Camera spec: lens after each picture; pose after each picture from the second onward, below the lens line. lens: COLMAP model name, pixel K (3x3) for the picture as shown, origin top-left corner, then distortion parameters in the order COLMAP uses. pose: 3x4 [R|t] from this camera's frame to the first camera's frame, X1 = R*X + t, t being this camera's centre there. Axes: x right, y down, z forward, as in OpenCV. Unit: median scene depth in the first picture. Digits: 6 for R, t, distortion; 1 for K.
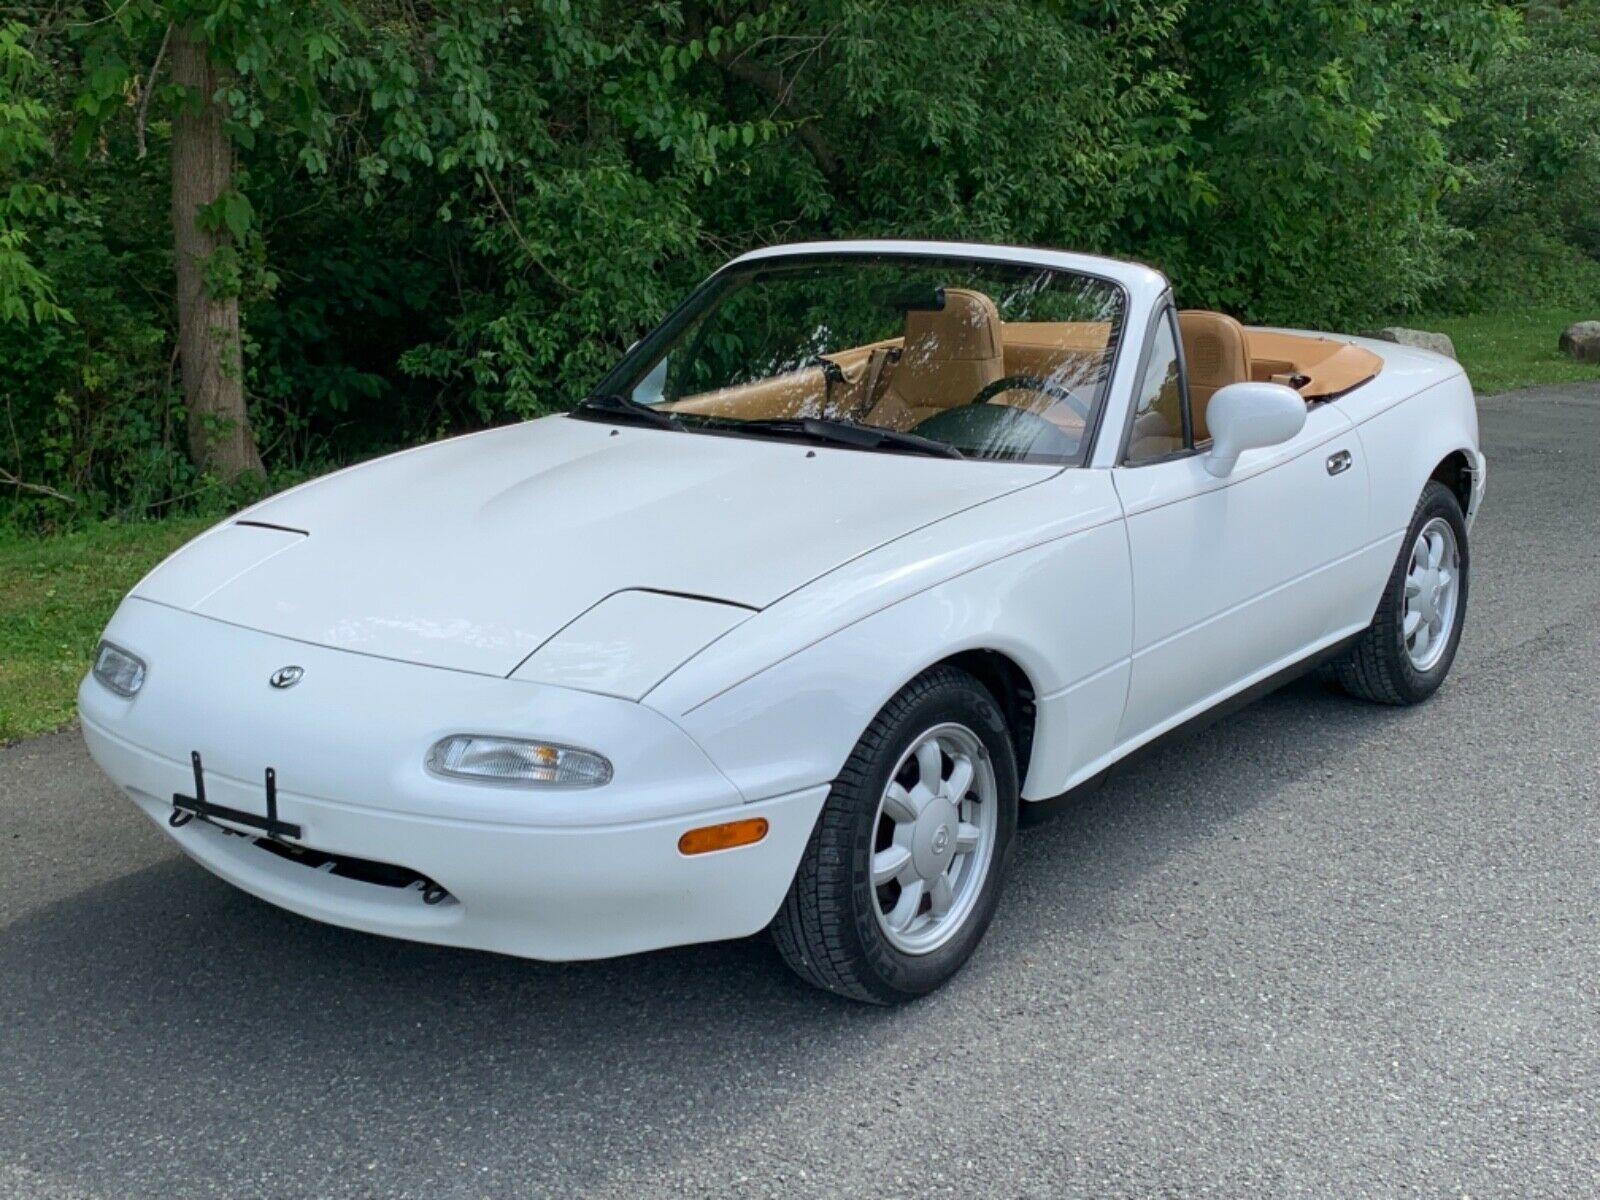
lens RADIAL K [[2054.7, 0, 800.0], [0, 2054.7, 600.0], [0, 0, 1]] dist [0.184305, -0.555814]
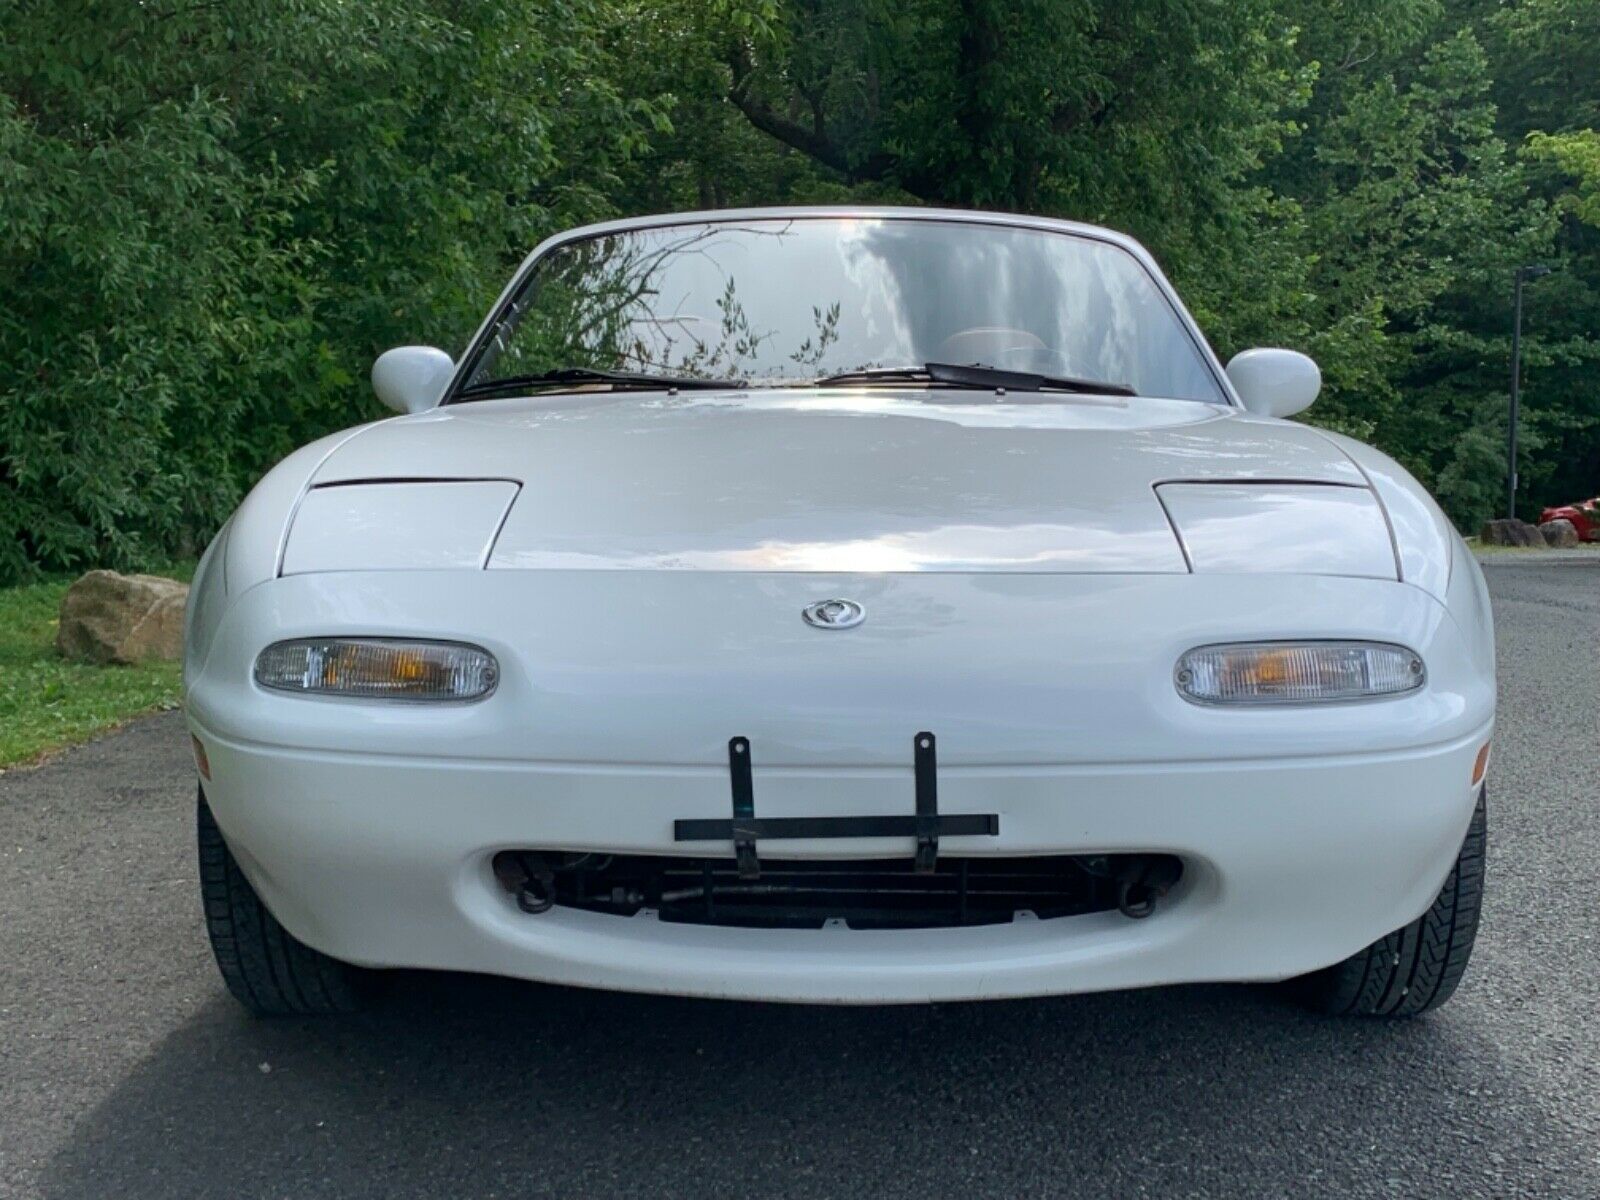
lens RADIAL K [[2054.7, 0, 800.0], [0, 2054.7, 600.0], [0, 0, 1]] dist [0.184305, -0.555814]
pose [[0.813078, -0.038762, 0.580863, -0.191206], [0.122167, 0.986924, -0.105147, 0.030094], [-0.569192, 0.156455, 0.807182, 0.150097]]
